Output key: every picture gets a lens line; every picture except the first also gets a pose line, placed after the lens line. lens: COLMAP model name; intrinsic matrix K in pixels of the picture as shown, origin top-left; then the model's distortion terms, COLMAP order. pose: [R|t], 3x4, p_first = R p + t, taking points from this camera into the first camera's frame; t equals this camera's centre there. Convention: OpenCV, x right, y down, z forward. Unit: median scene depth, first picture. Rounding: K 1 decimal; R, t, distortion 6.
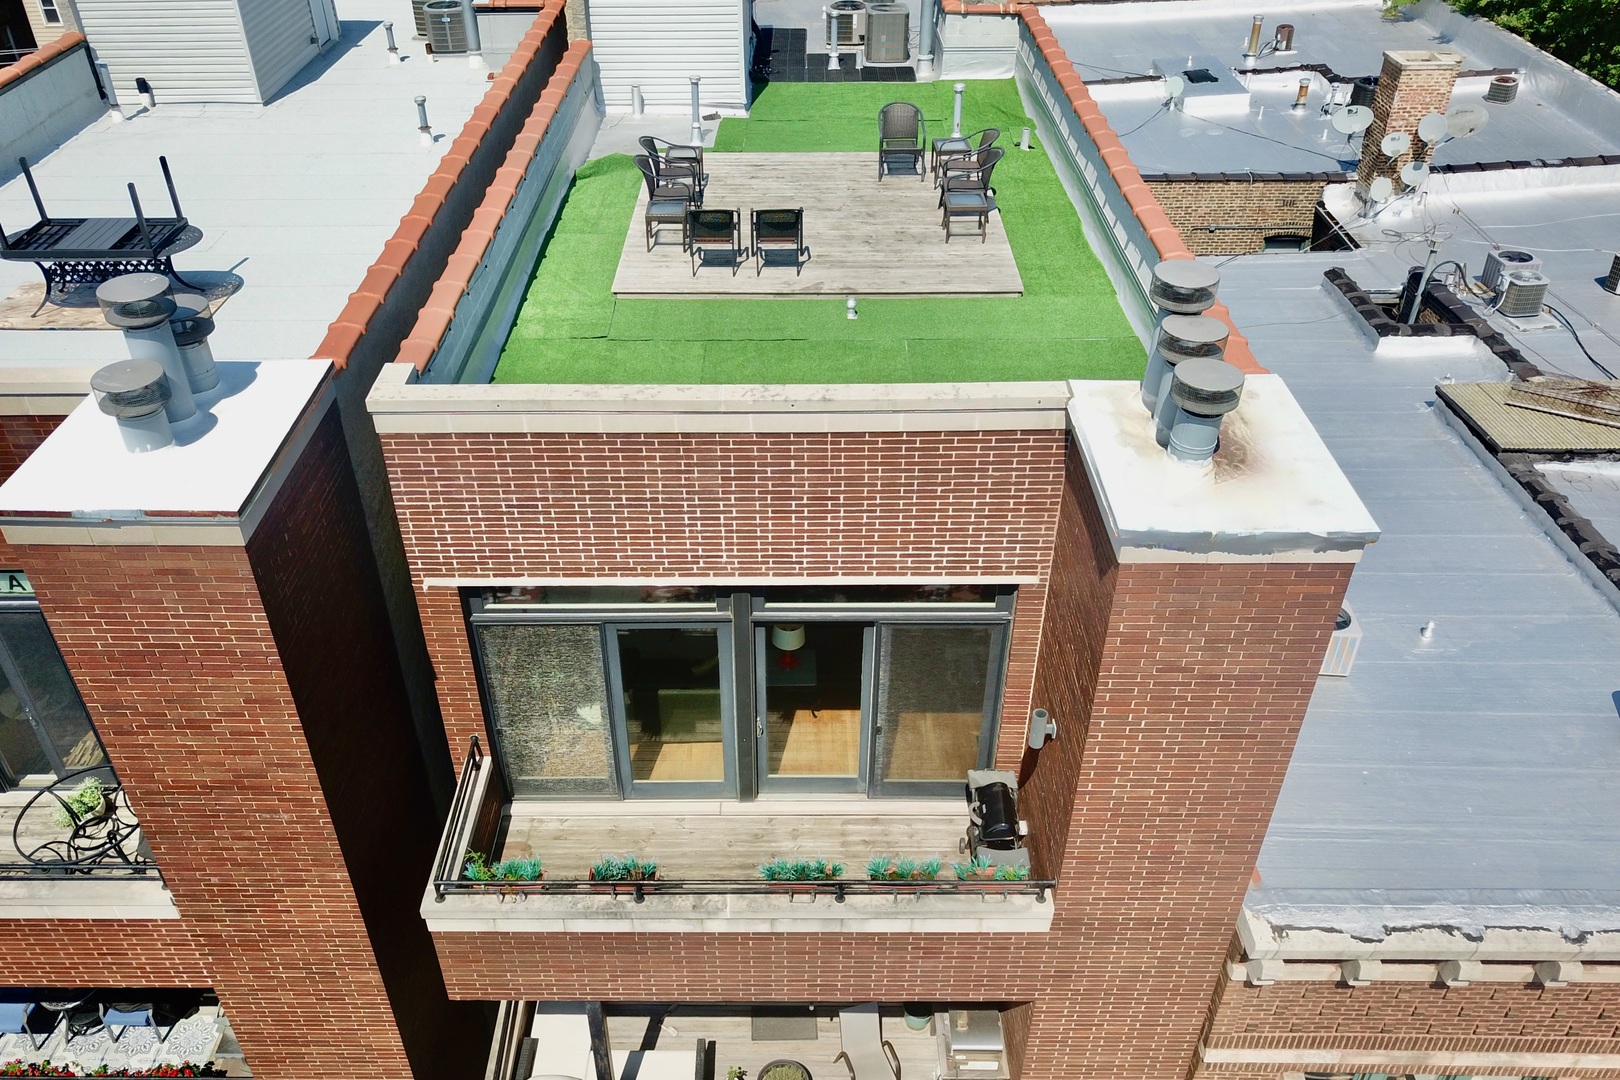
lens RADIAL K [[1285.9, 0, 810.0], [0, 1285.9, 540.0], [0, 0, 1]] dist [-0.005349, 0.016233]
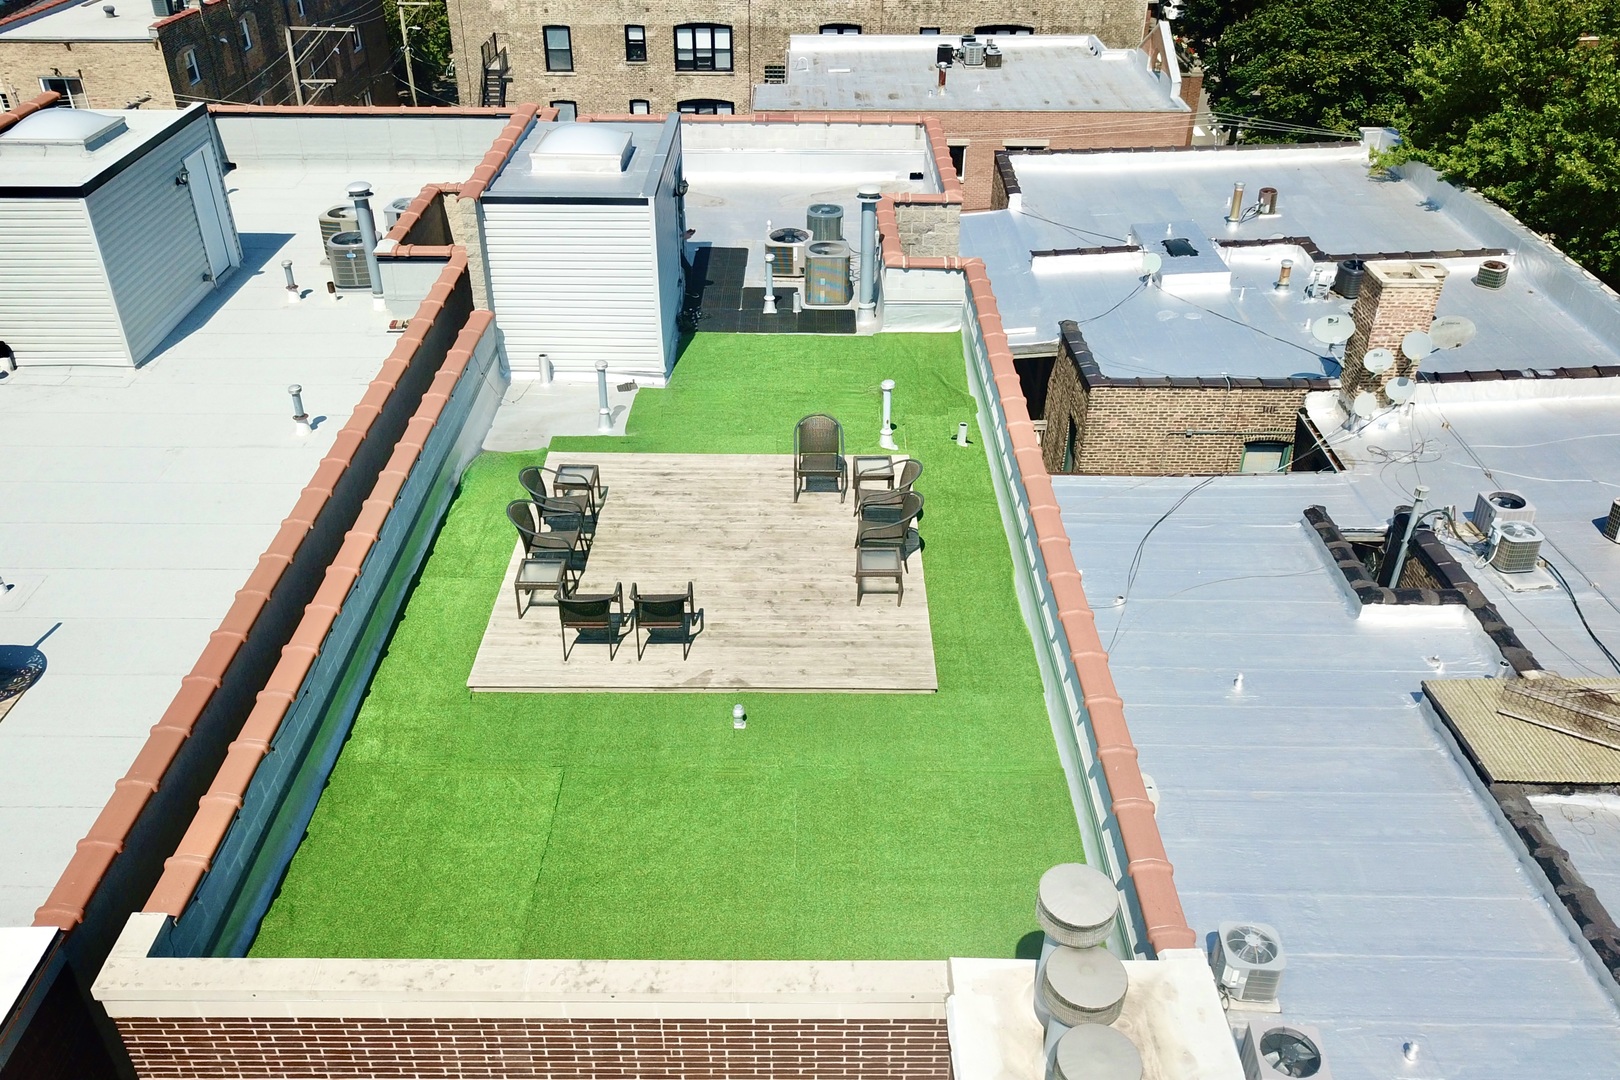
lens RADIAL K [[1348.9, 0, 810.0], [0, 1348.9, 540.0], [0, 0, 1]] dist [-0.003660, 0.004452]
pose [[0.999890, 0.008463, 0.012198, 0.037315], [-0.007433, 0.996596, -0.082104, -0.122655], [-0.012851, 0.082004, 0.996549, 0.043071]]
